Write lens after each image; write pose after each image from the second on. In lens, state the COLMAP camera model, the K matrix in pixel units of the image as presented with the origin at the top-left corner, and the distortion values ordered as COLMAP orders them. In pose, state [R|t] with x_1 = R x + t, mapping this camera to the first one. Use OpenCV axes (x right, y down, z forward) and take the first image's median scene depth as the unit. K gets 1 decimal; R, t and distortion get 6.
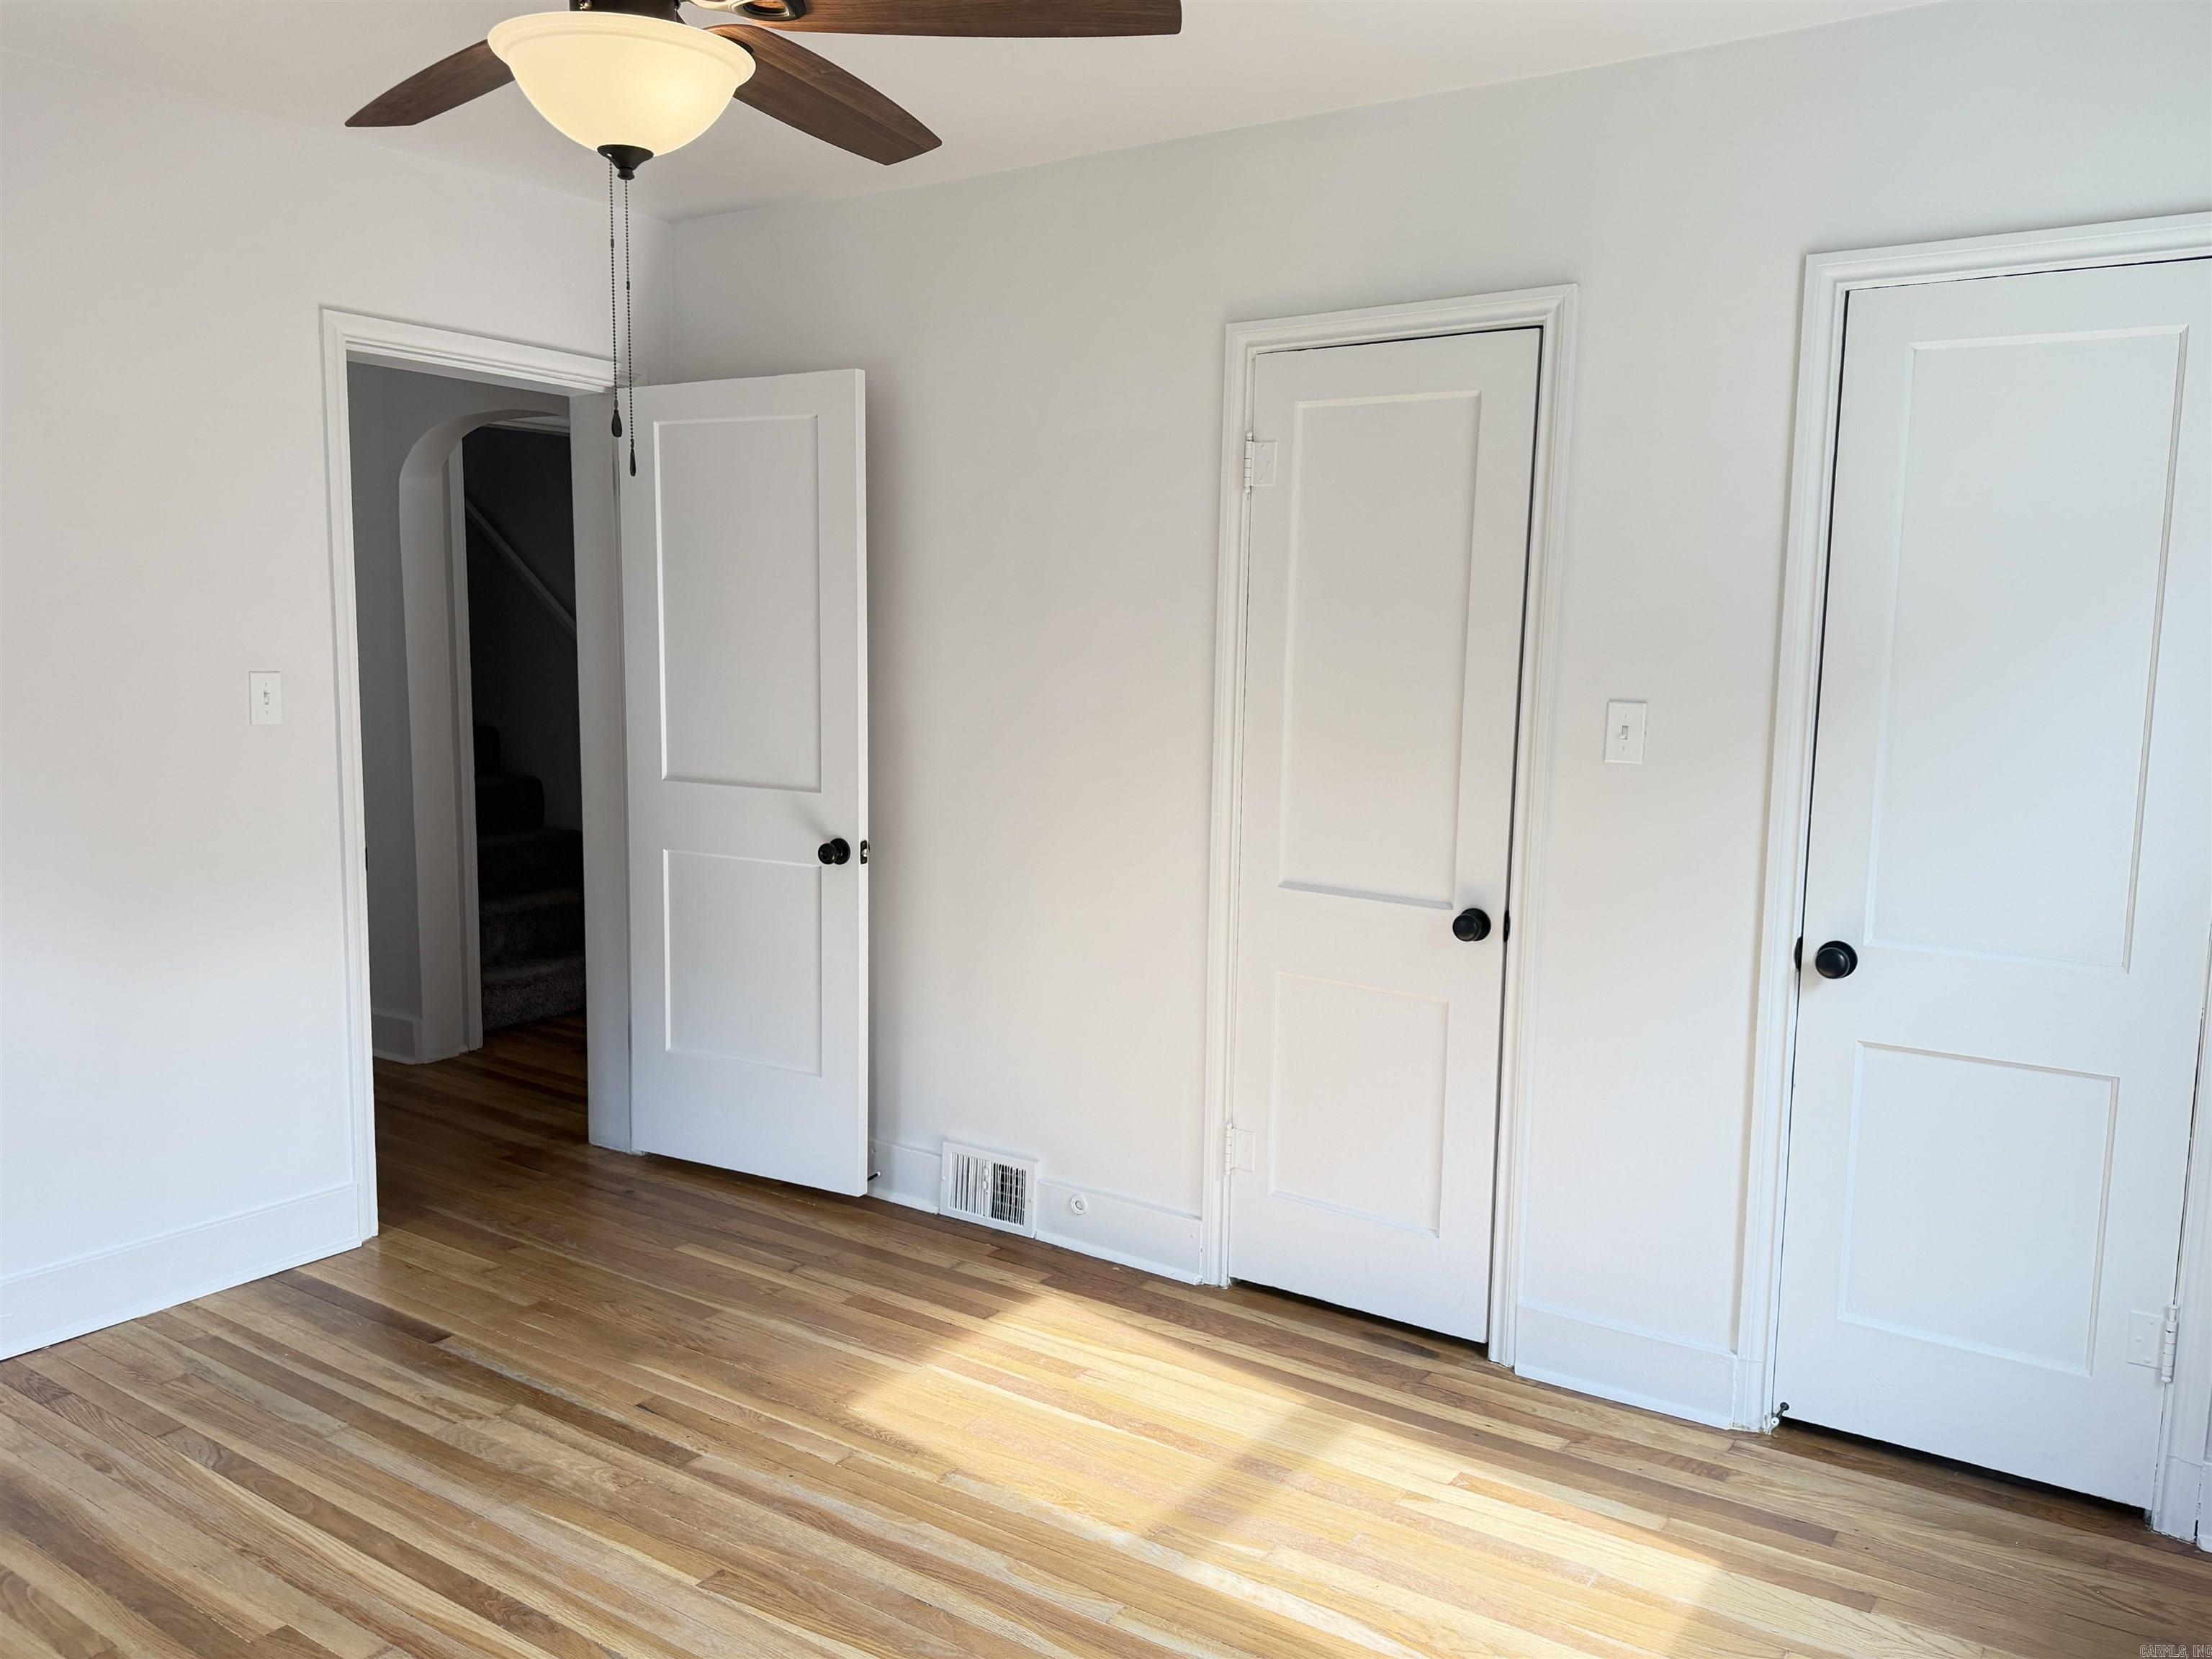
lens RADIAL K [[1559.8, 0, 1106.0], [0, 1559.8, 829.5], [0, 0, 1]] dist [-0.001211, -0.010348]
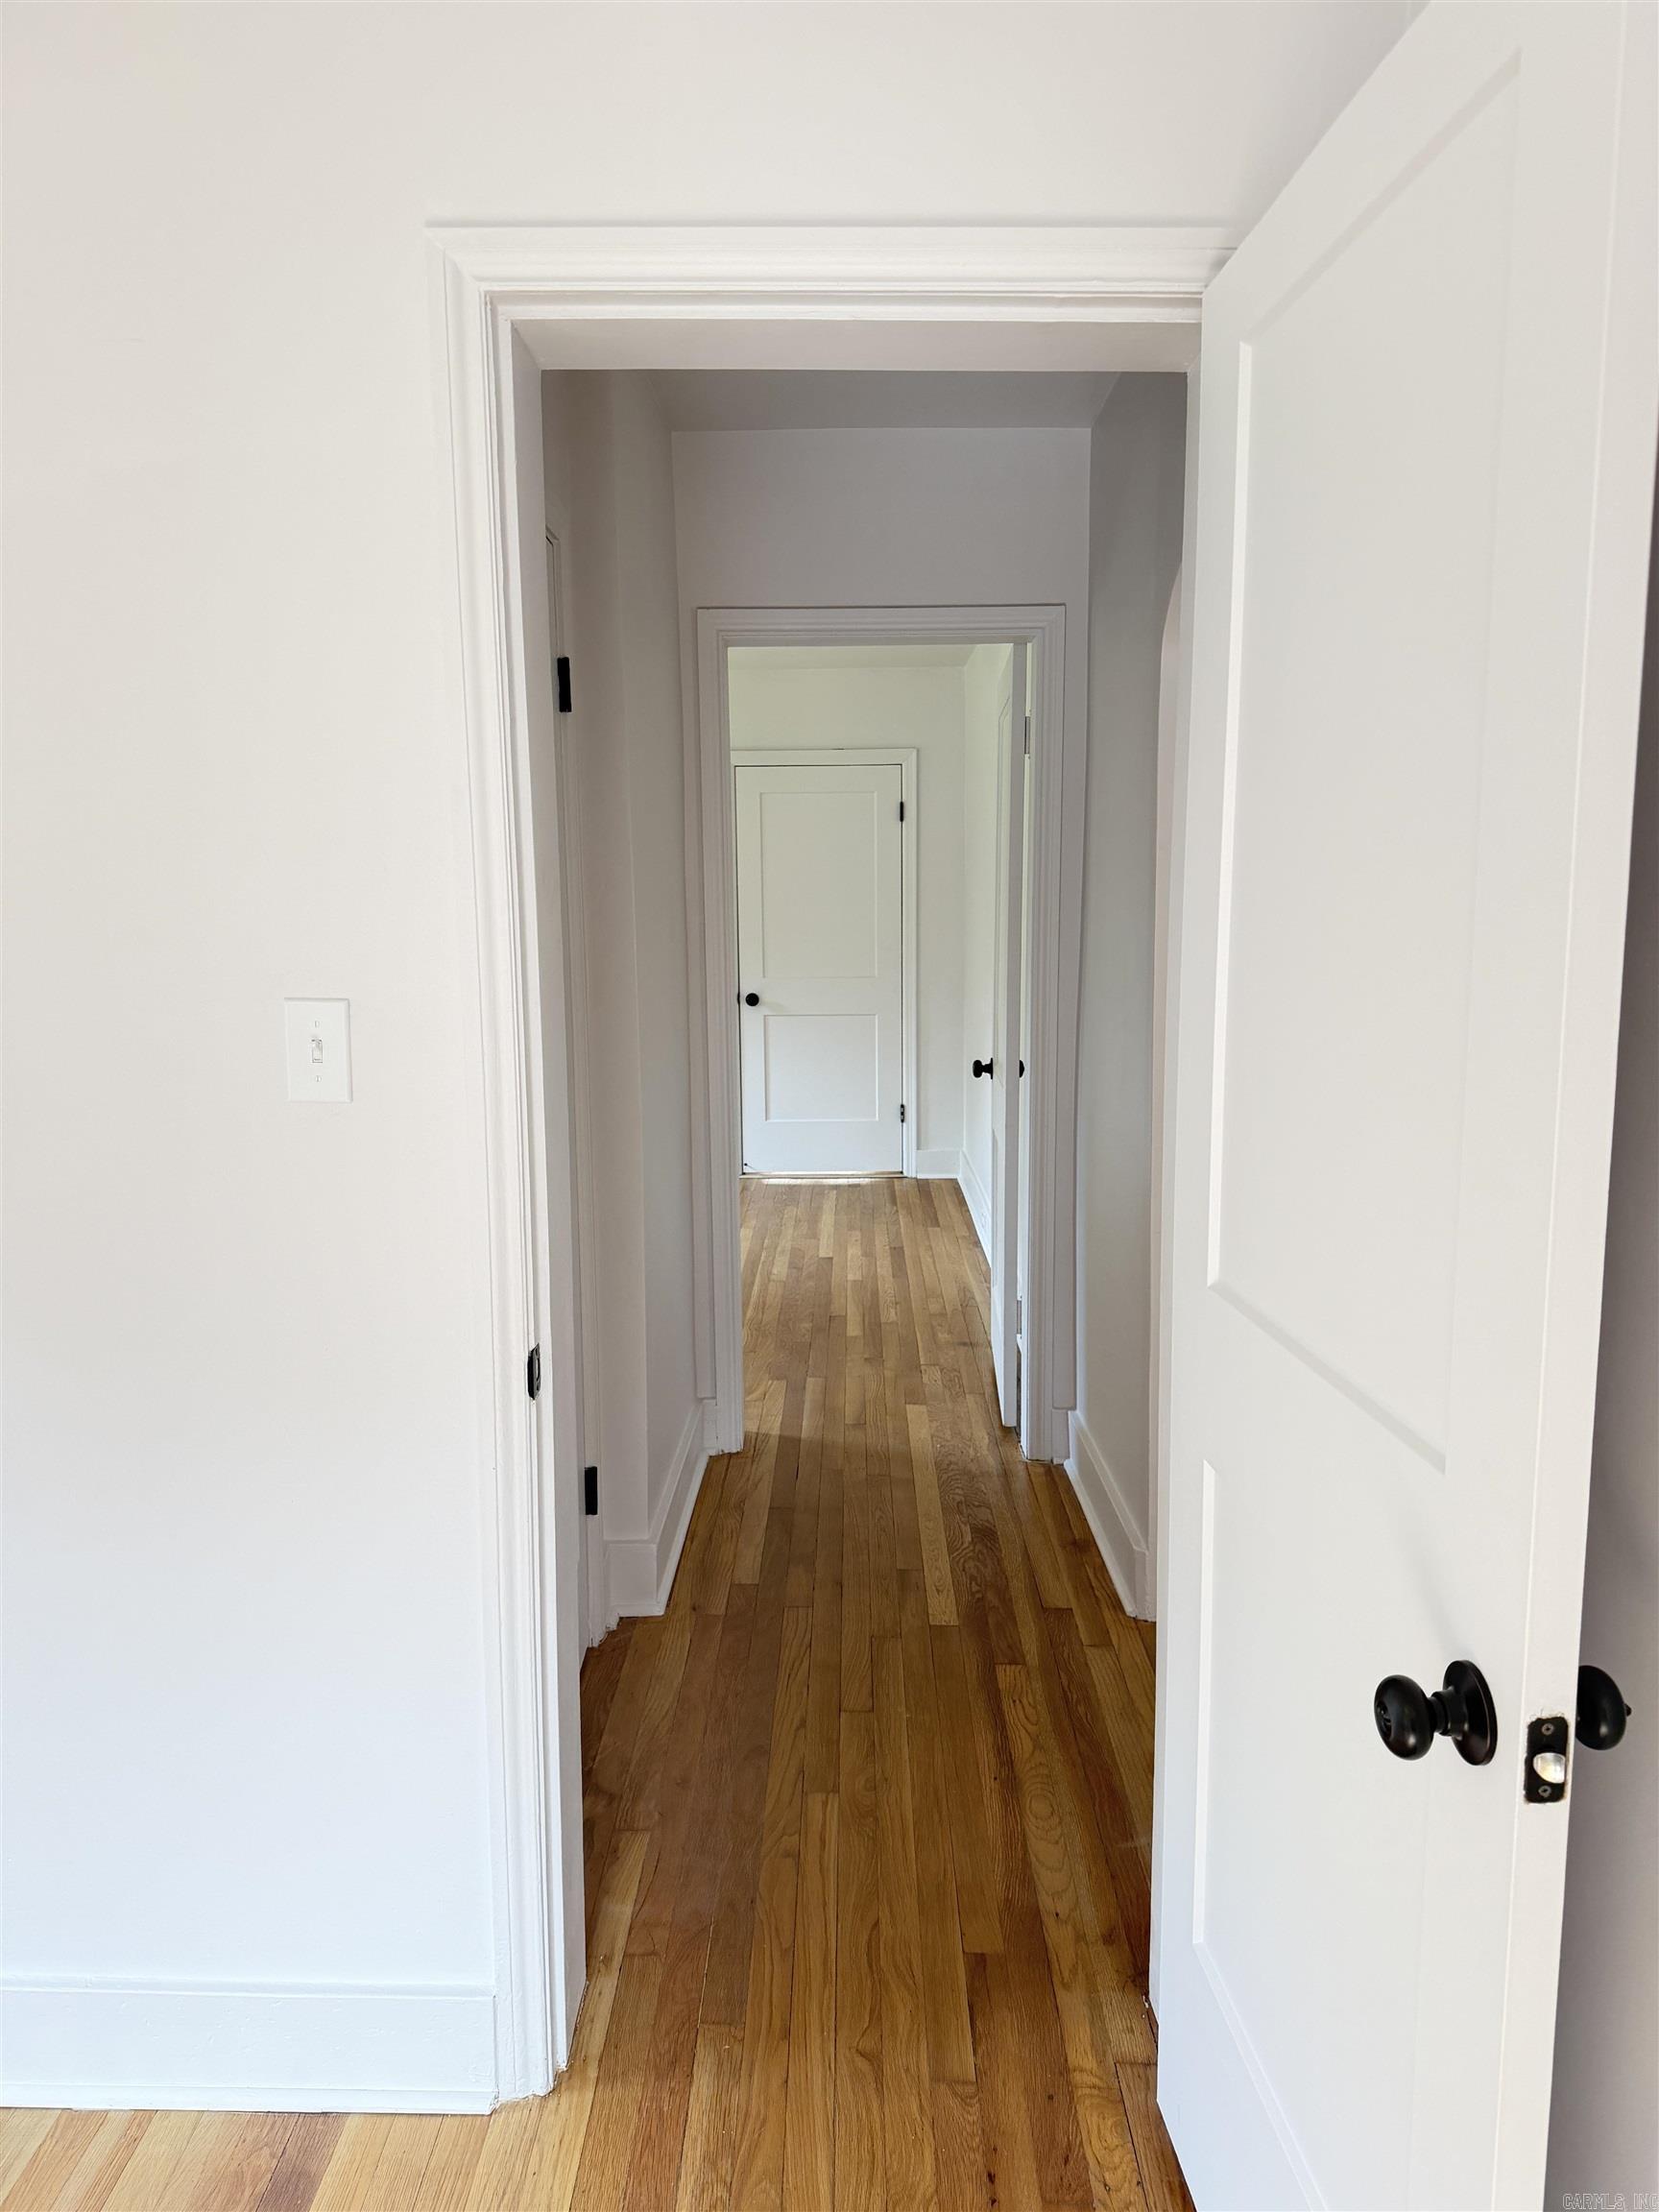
lens RADIAL K [[1559.8, 0, 829.5], [0, 1559.8, 1106.0], [0, 0, 1]] dist [-0.001211, -0.010348]
pose [[0.542183, 0.088024, -0.835637, -0.016398], [-0.090899, 0.994806, 0.045812, -0.092439], [0.835329, 0.051120, 0.547368, 0.758642]]
